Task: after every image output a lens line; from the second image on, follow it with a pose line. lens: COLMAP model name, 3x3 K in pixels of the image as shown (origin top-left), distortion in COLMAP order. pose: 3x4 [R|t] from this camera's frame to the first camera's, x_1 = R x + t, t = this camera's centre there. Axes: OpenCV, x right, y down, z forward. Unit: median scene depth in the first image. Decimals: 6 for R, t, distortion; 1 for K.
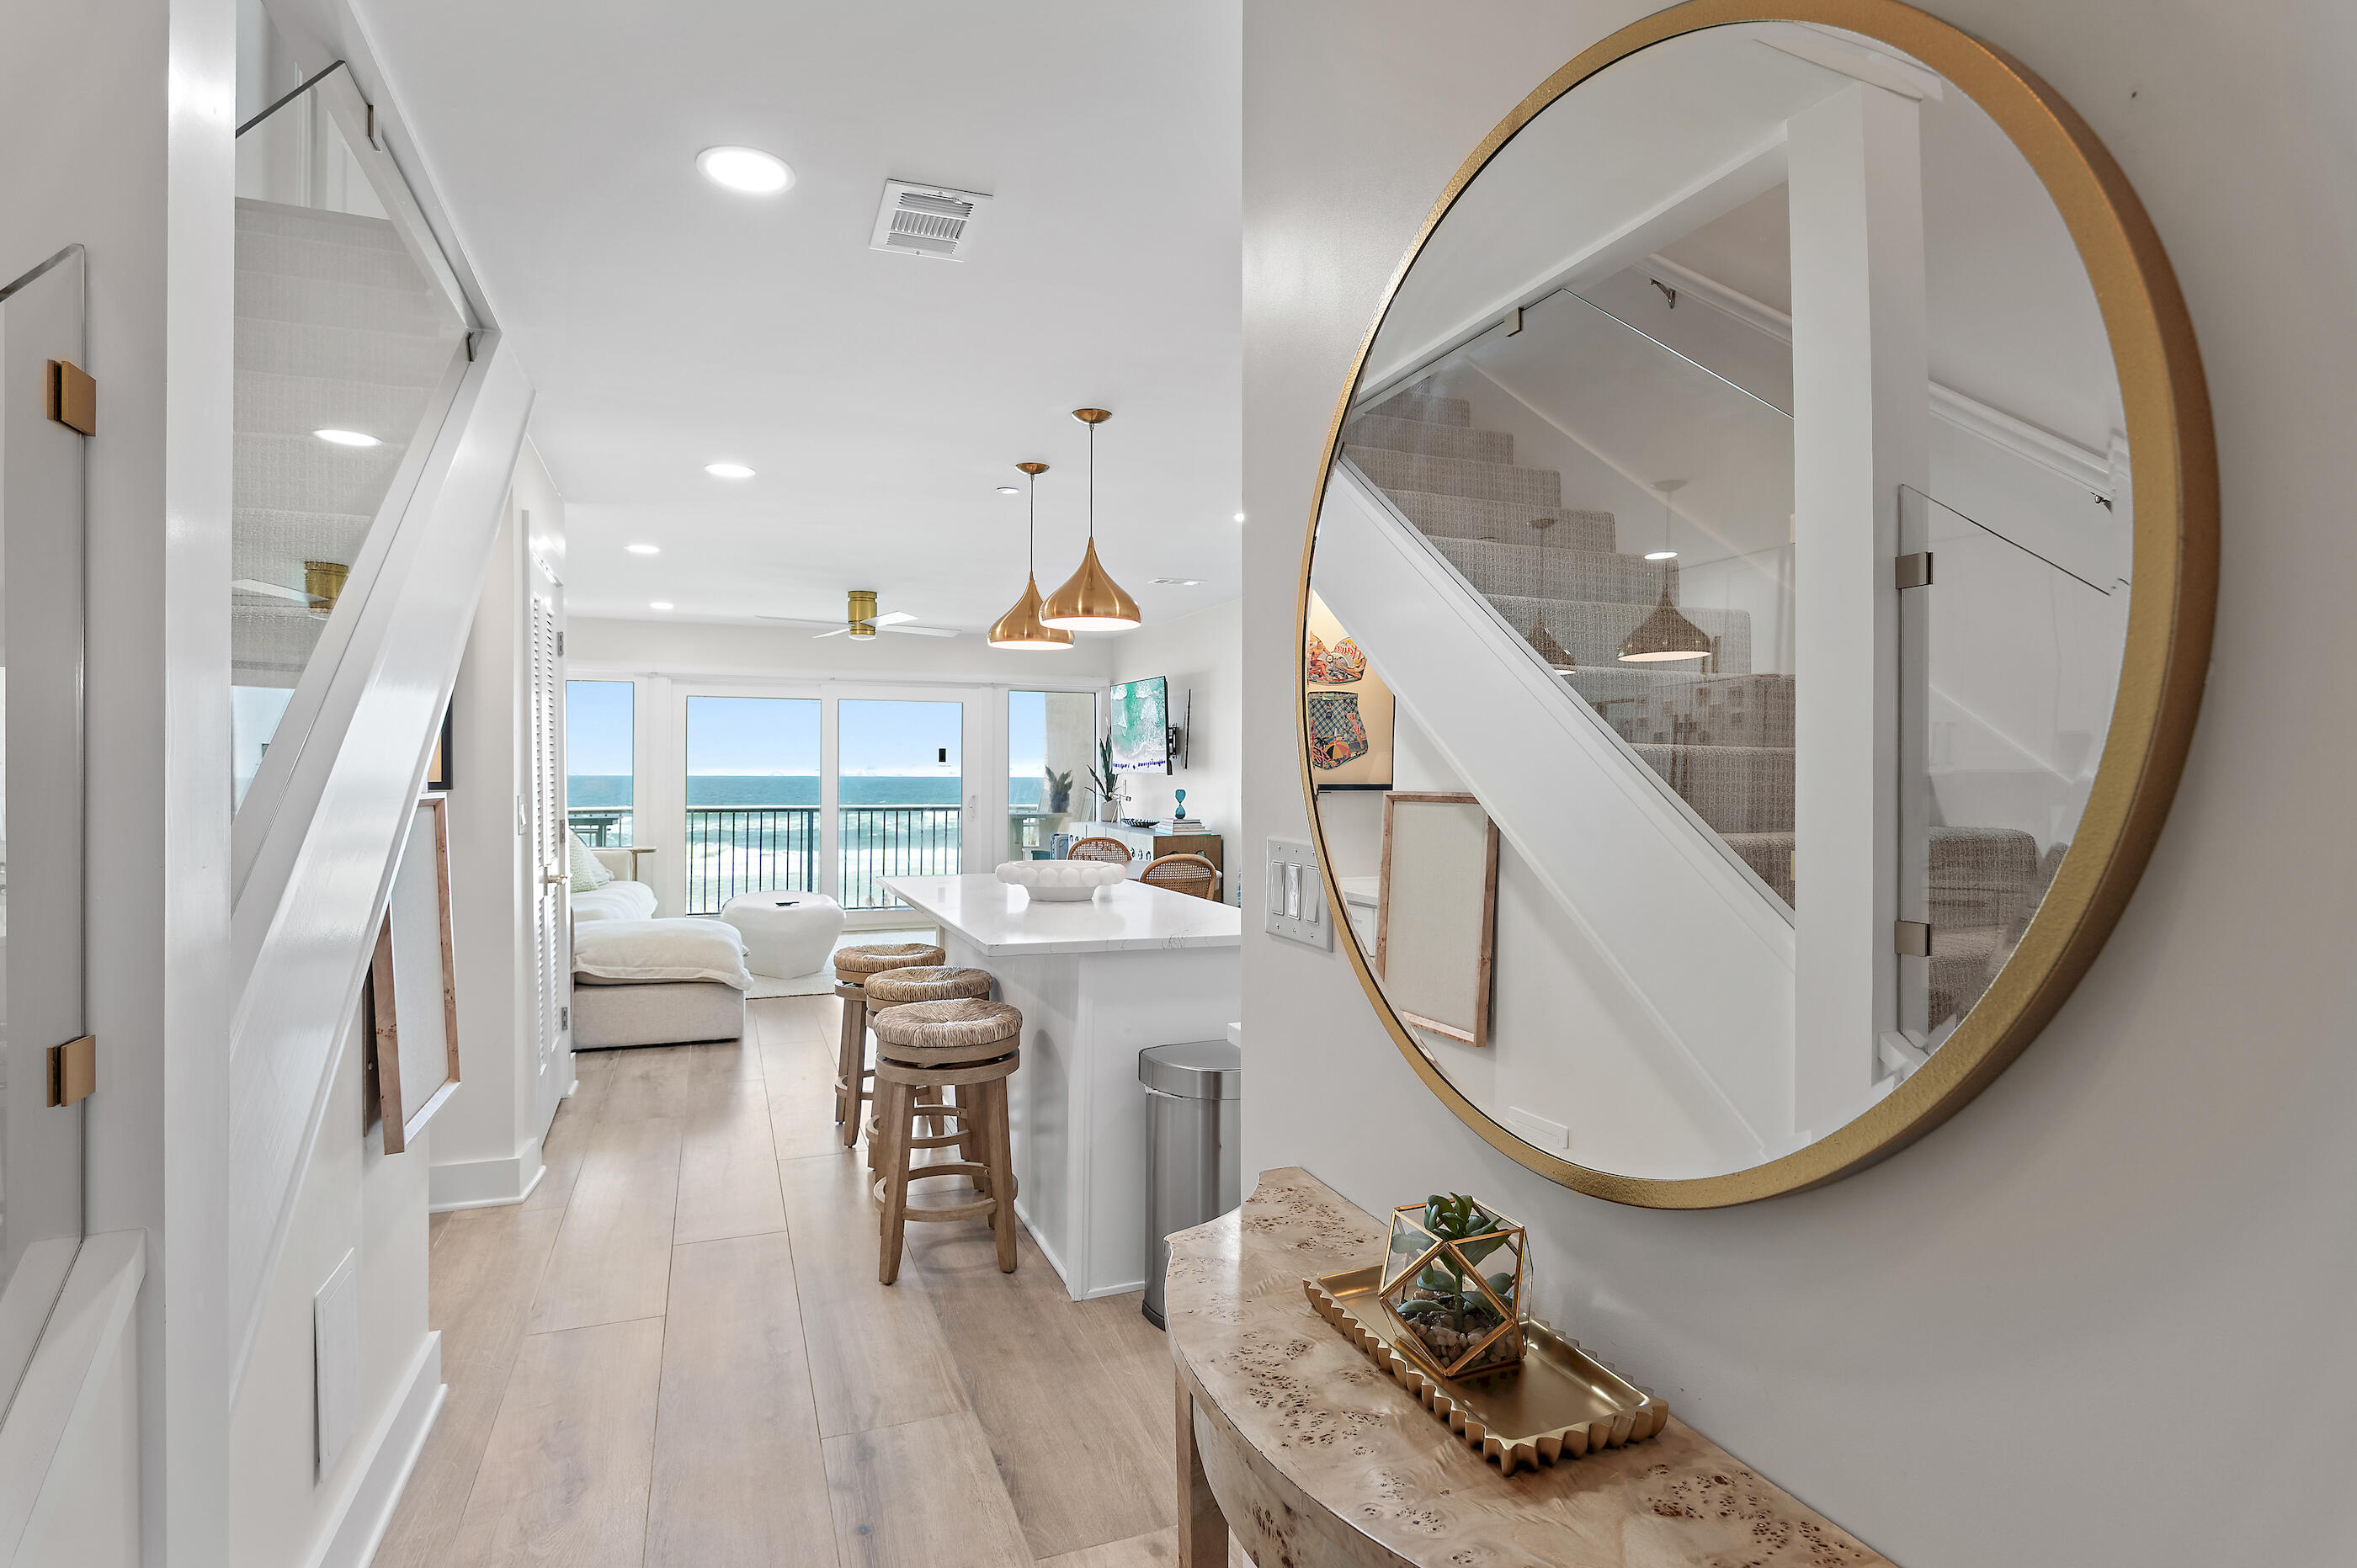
lens RADIAL K [[1182.9, 0, 1185.4], [0, 1182.9, 774.2], [0, 0, 1]] dist [0.001905, 0.000089]
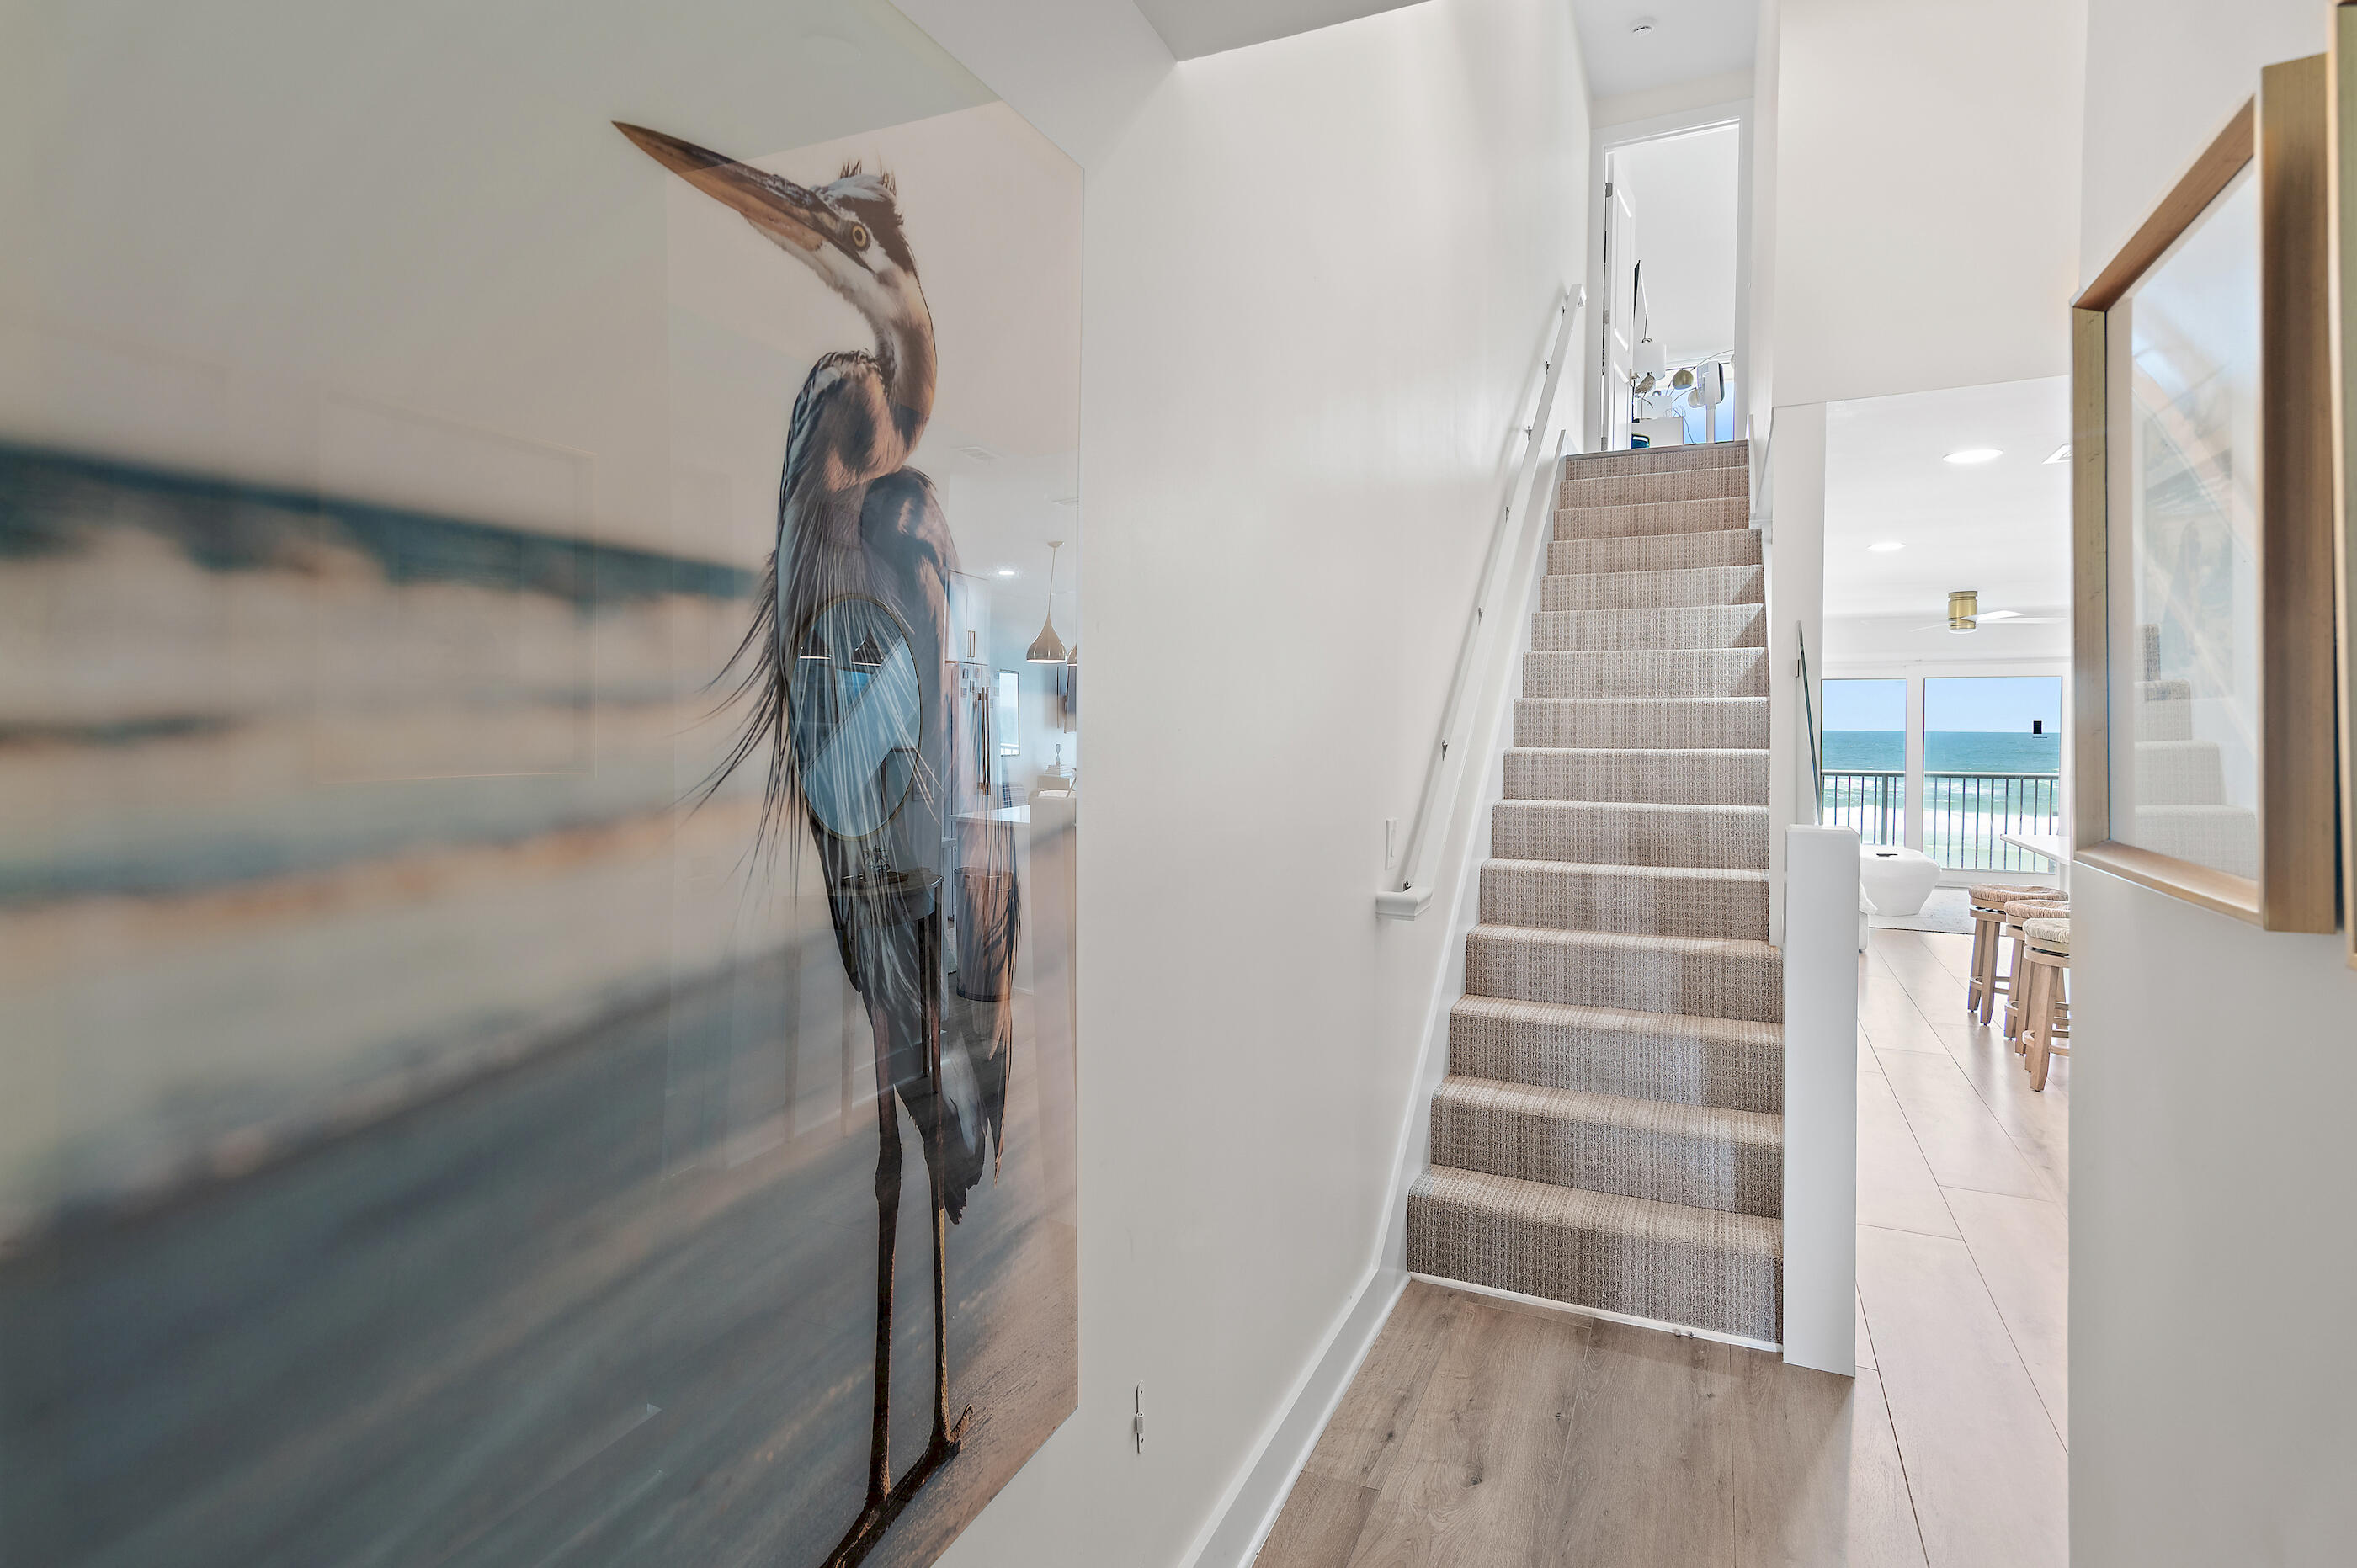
lens RADIAL K [[1170.3, 0, 1174.3], [0, 1170.3, 738.5], [0, 0, 1]] dist [0.002949, 0.000395]
pose [[0.684824, 0.007154, -0.728673, 0.034563], [-0.001537, 0.999964, 0.008372, -0.017271], [0.728707, -0.004613, 0.684810, -0.330973]]
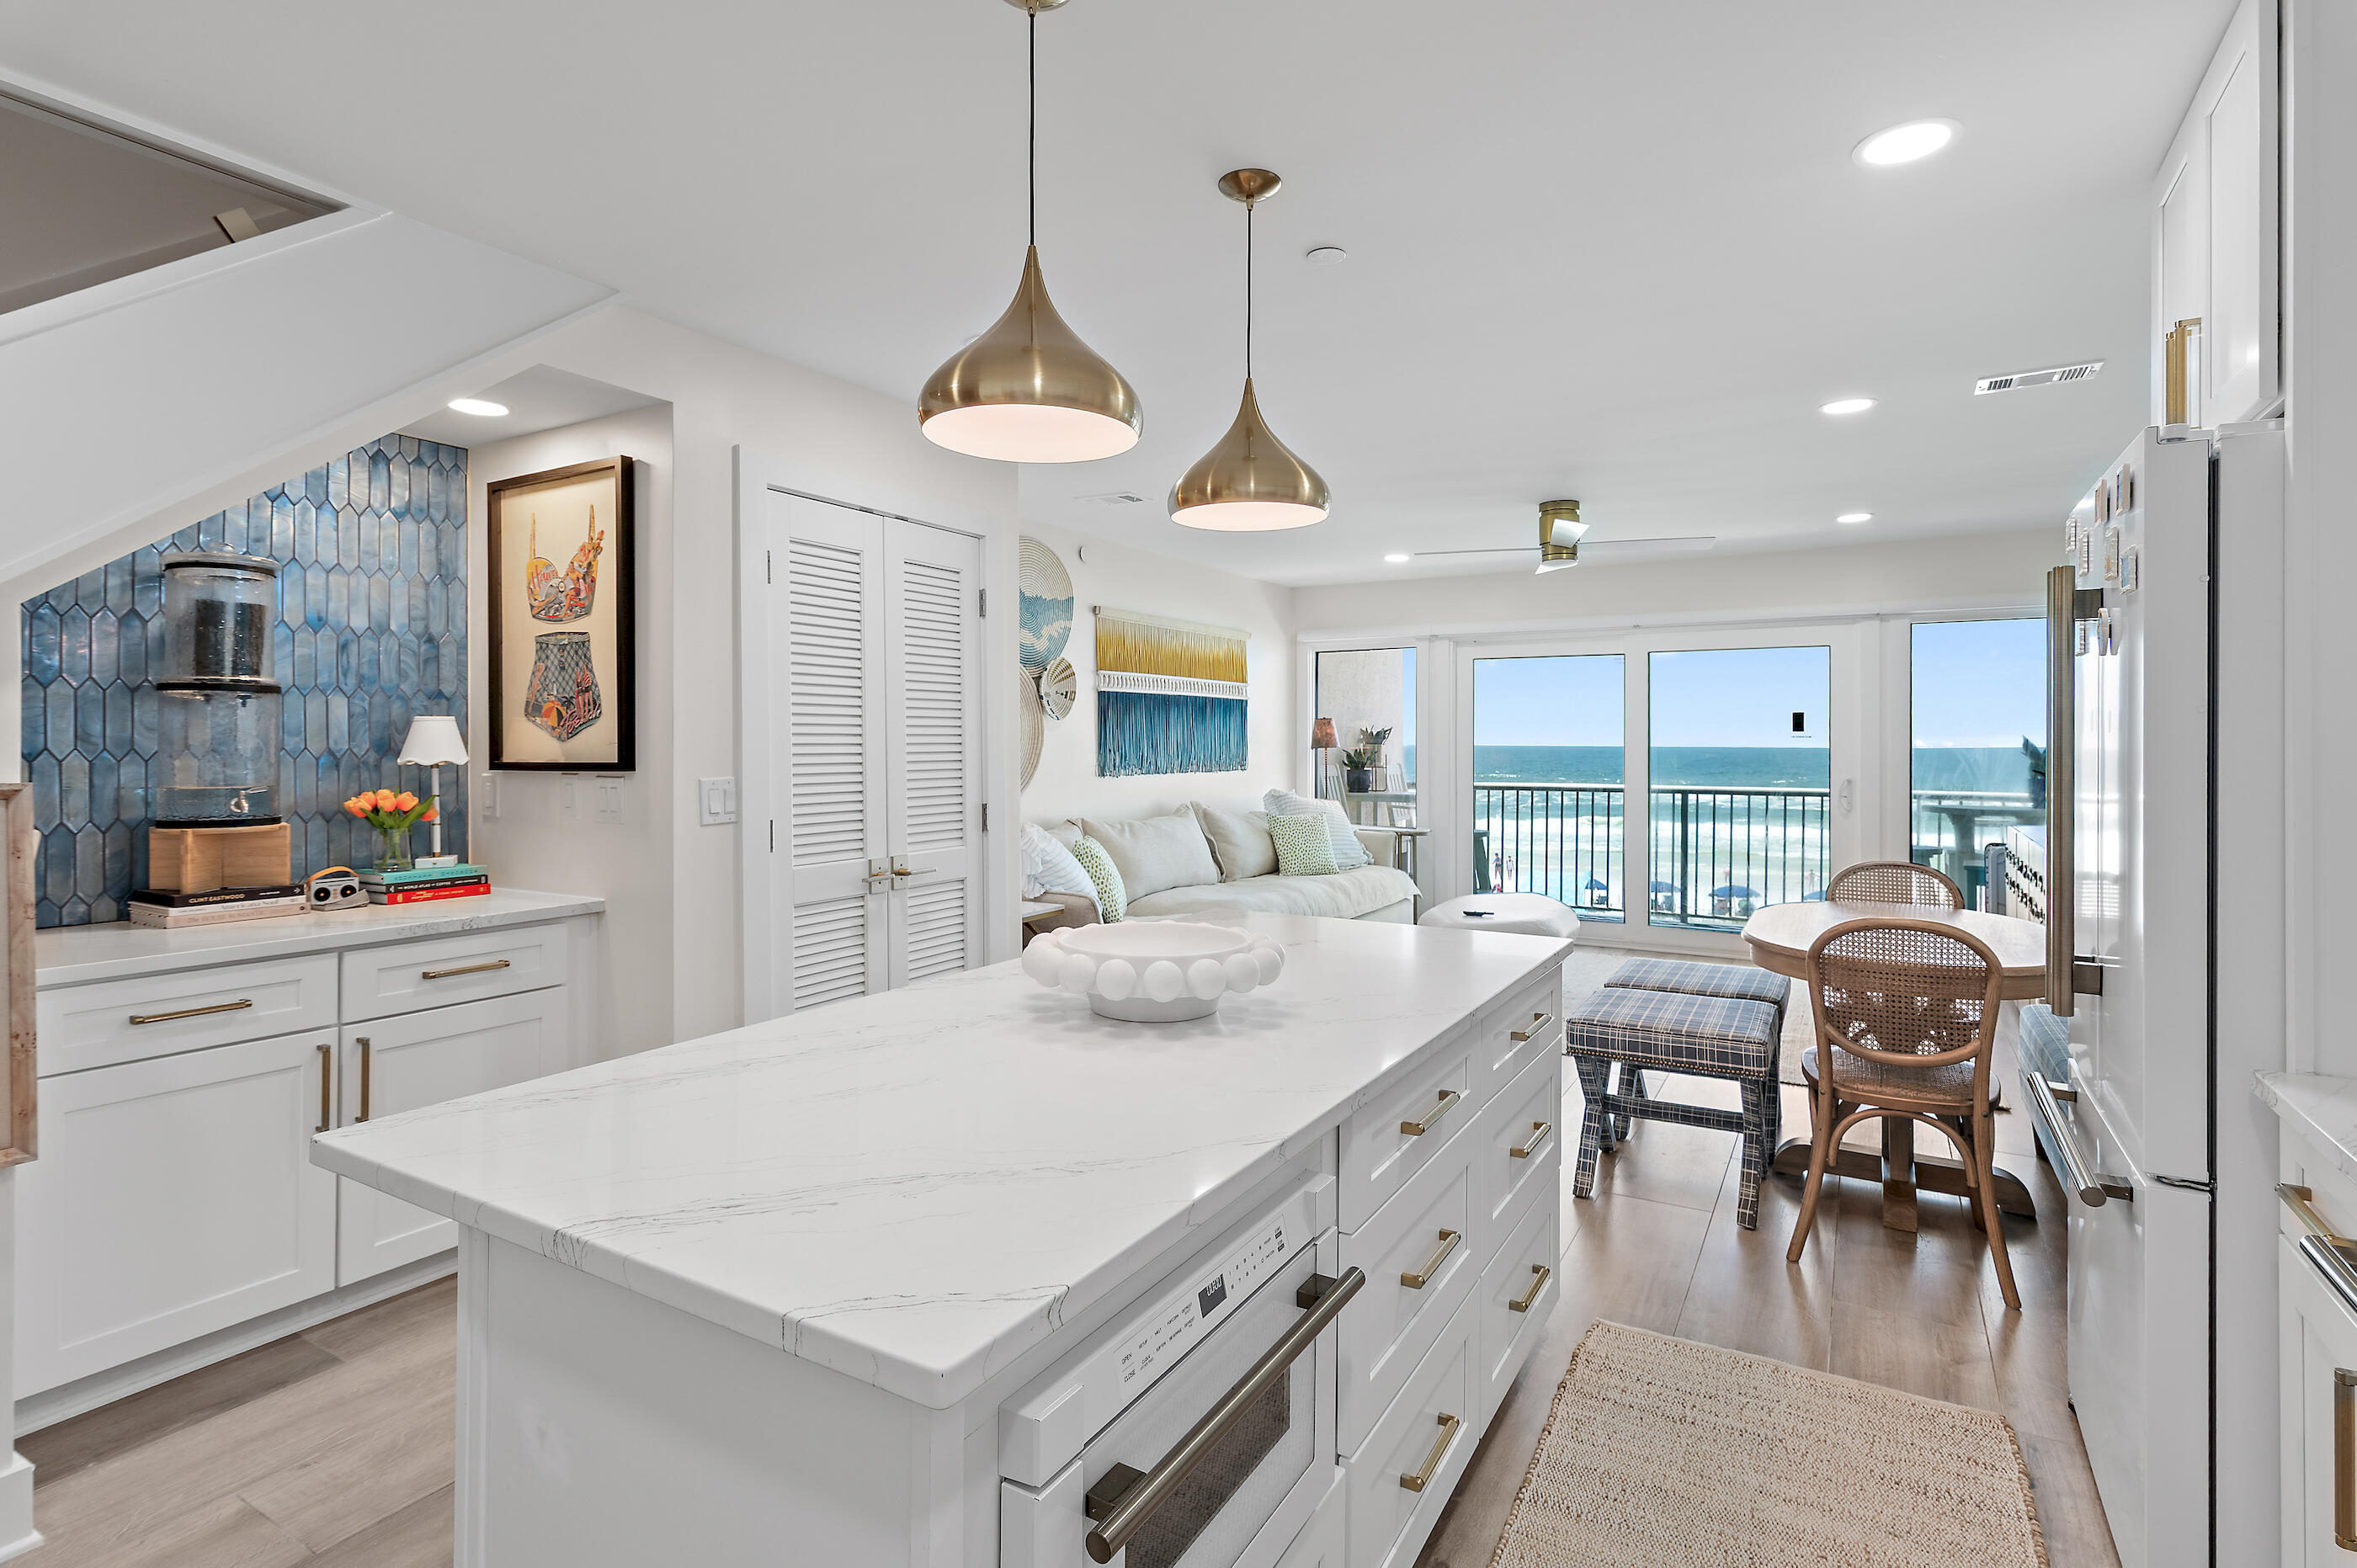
lens RADIAL K [[1138.3, 0, 1215.1], [0, 1138.3, 748.3], [0, 0, 1]] dist [-0.000210, 0.000024]
pose [[0.621226, 0.002134, -0.783629, 0.139930], [0.000694, 0.999994, 0.003273, -0.003182], [0.783631, -0.002578, 0.621221, 0.364347]]
